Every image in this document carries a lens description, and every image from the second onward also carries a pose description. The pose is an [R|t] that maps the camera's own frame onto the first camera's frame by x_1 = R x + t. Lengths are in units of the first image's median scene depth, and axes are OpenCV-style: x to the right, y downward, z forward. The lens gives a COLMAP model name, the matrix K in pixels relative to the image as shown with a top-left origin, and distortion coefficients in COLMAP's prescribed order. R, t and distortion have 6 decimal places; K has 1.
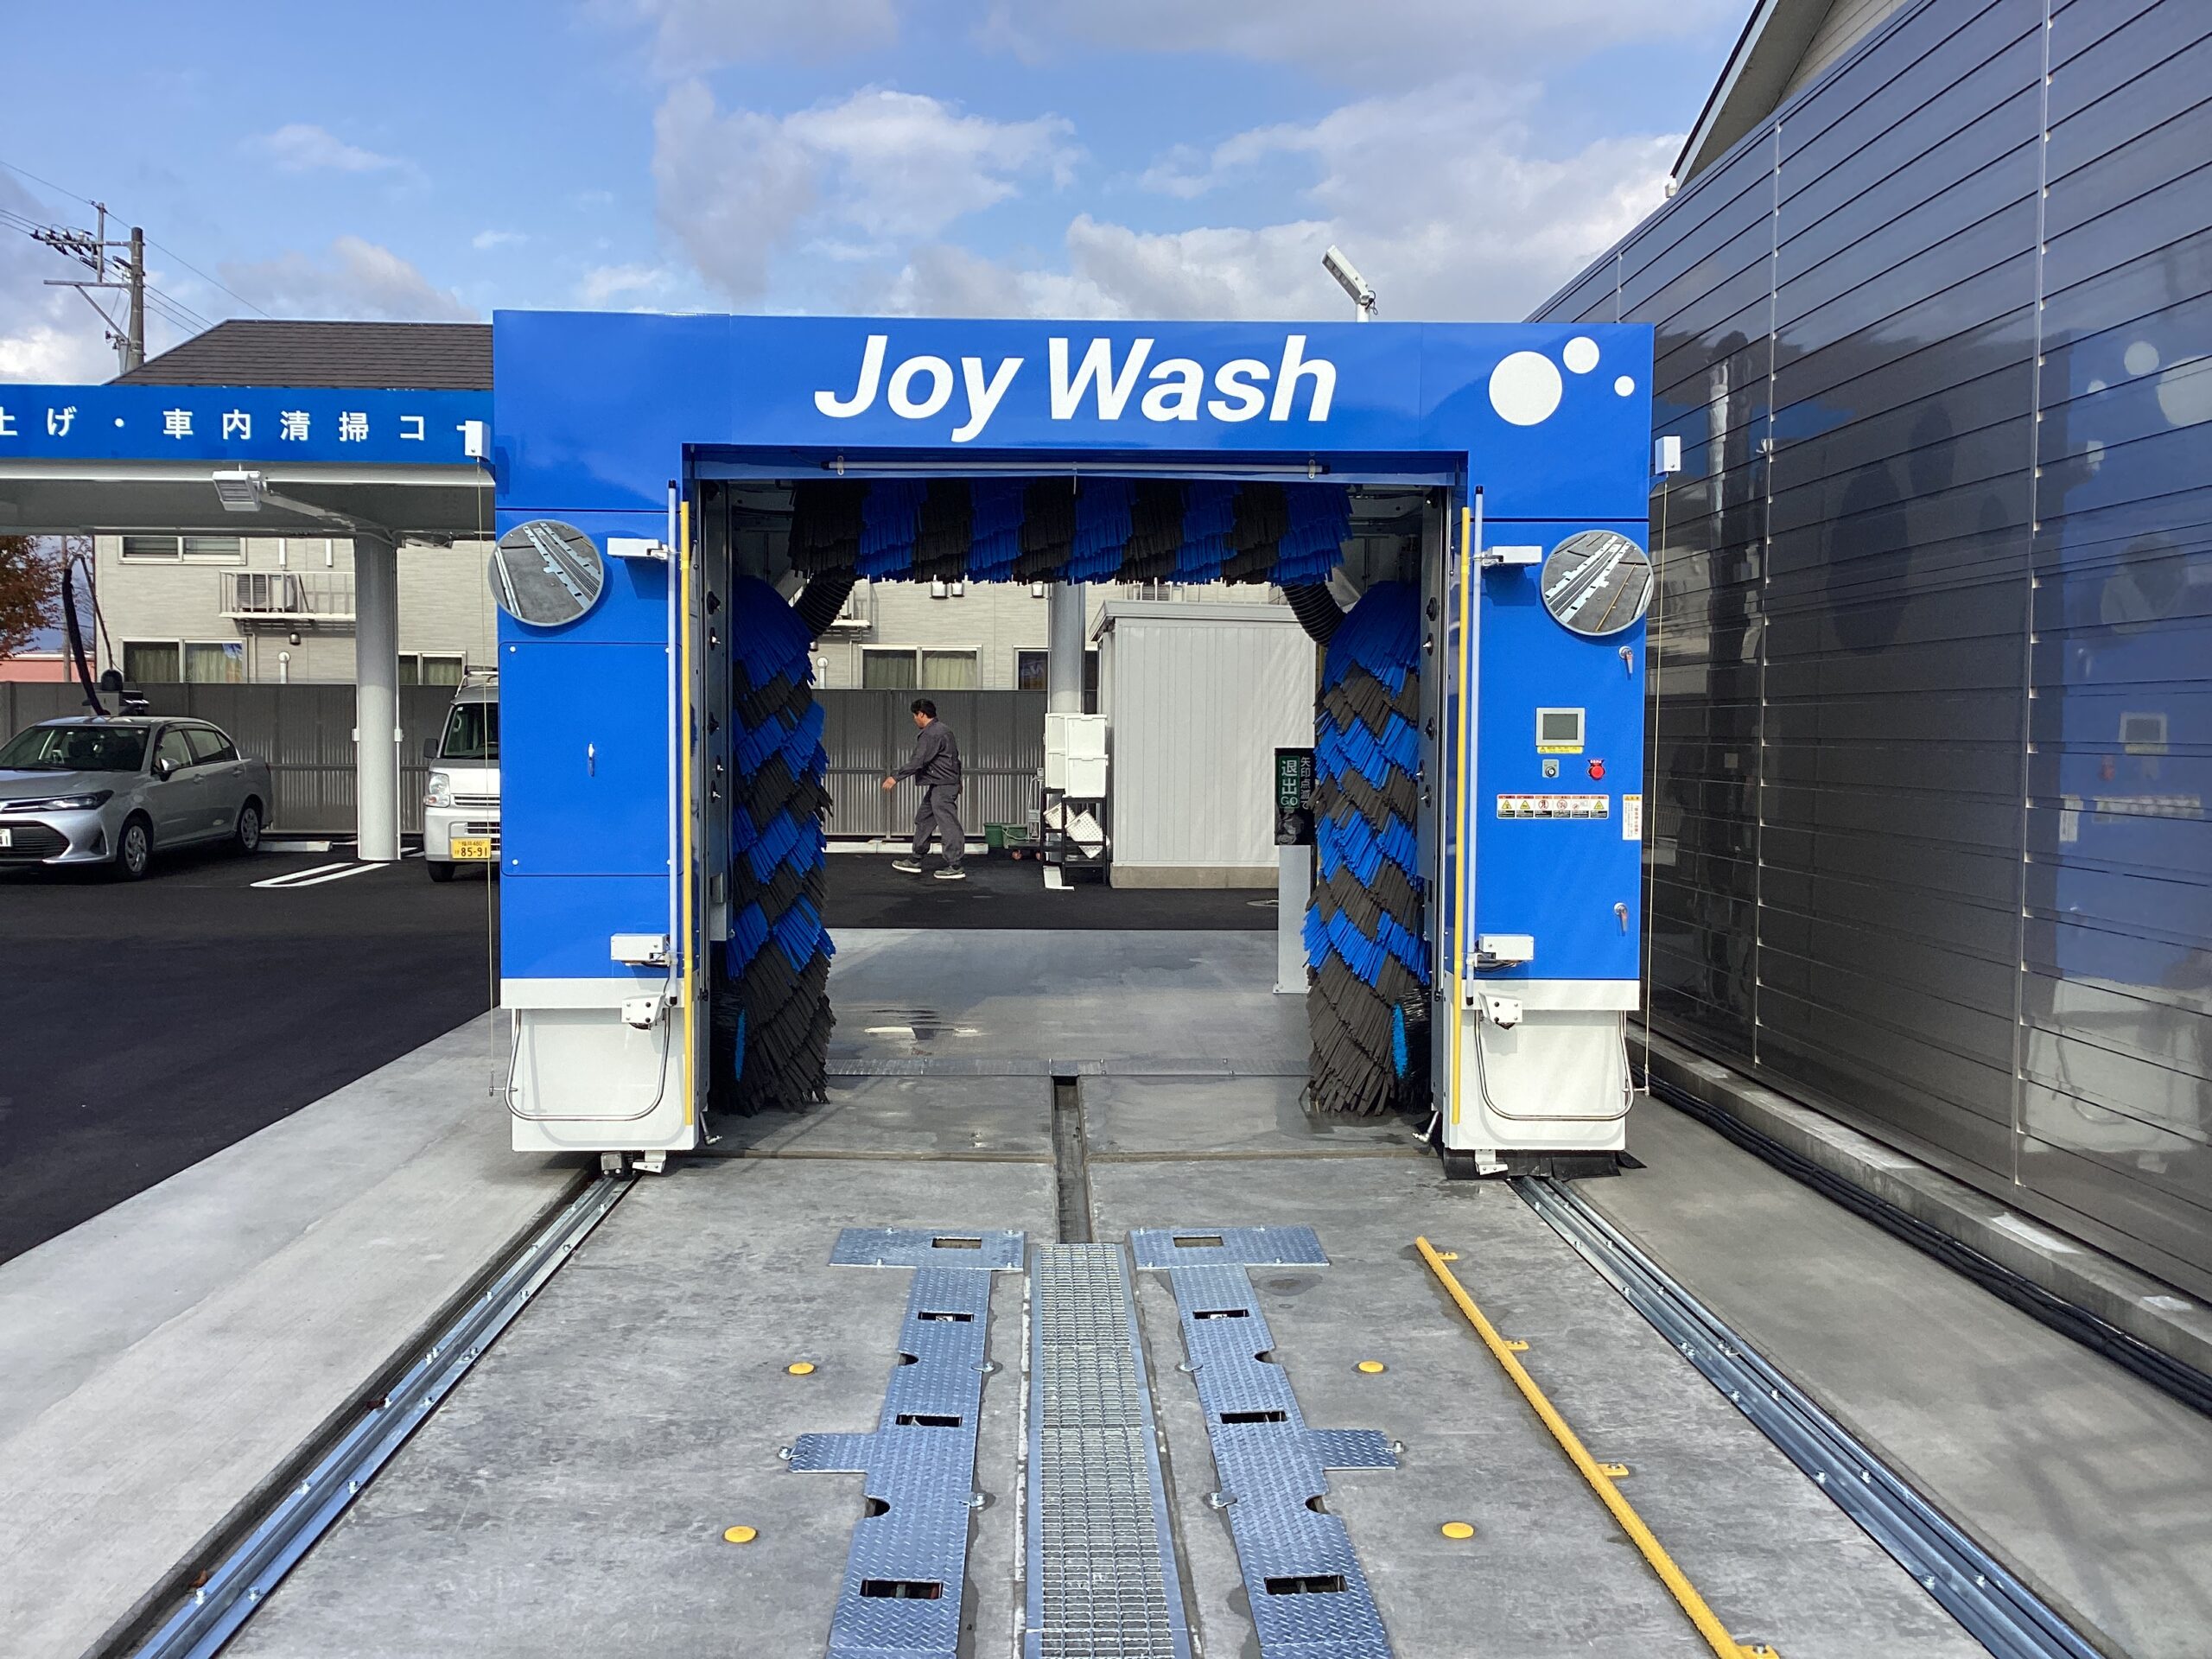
lens RADIAL K [[1977.0, 0, 1094.9], [0, 1977.0, 815.5], [0, 0, 1]] dist [0.107383, -0.200975]
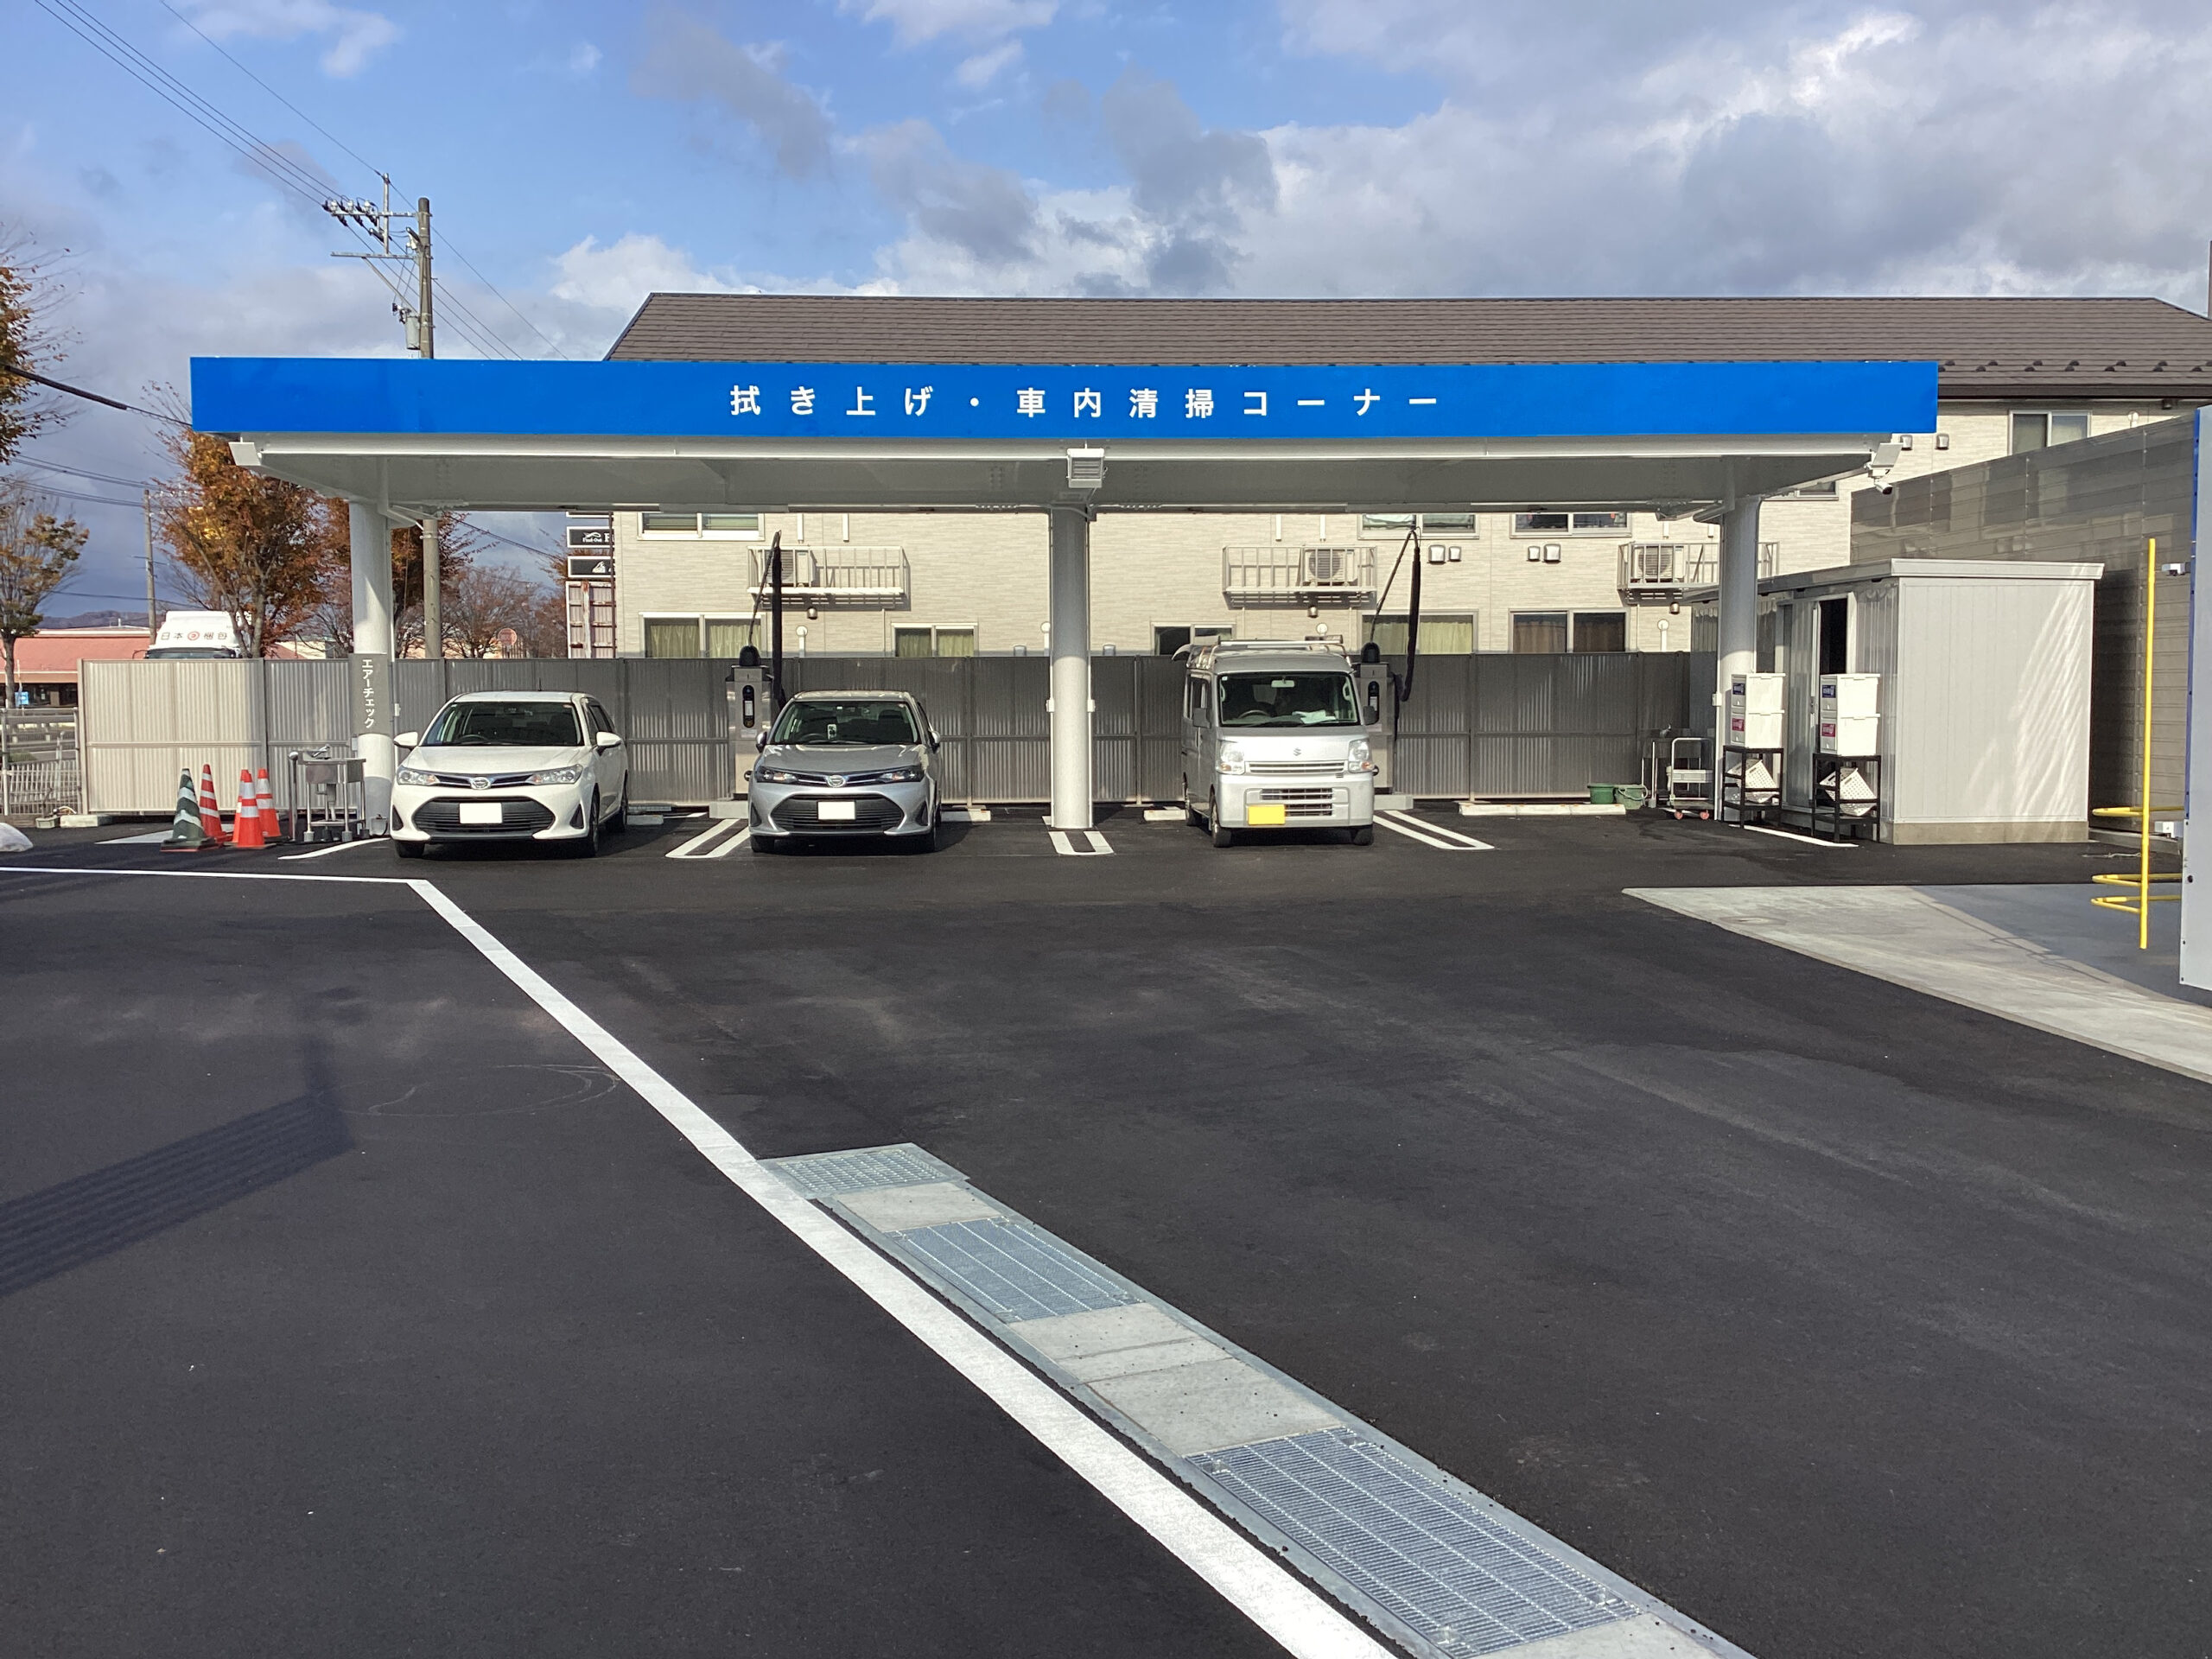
lens RADIAL K [[1977.0, 0, 1094.9], [0, 1977.0, 815.5], [0, 0, 1]] dist [0.107383, -0.200975]
pose [[0.999544, -0.014895, 0.026267, -0.455487], [0.014425, 0.999734, 0.017992, -0.002731], [-0.026528, -0.017605, 0.999493, -0.016352]]
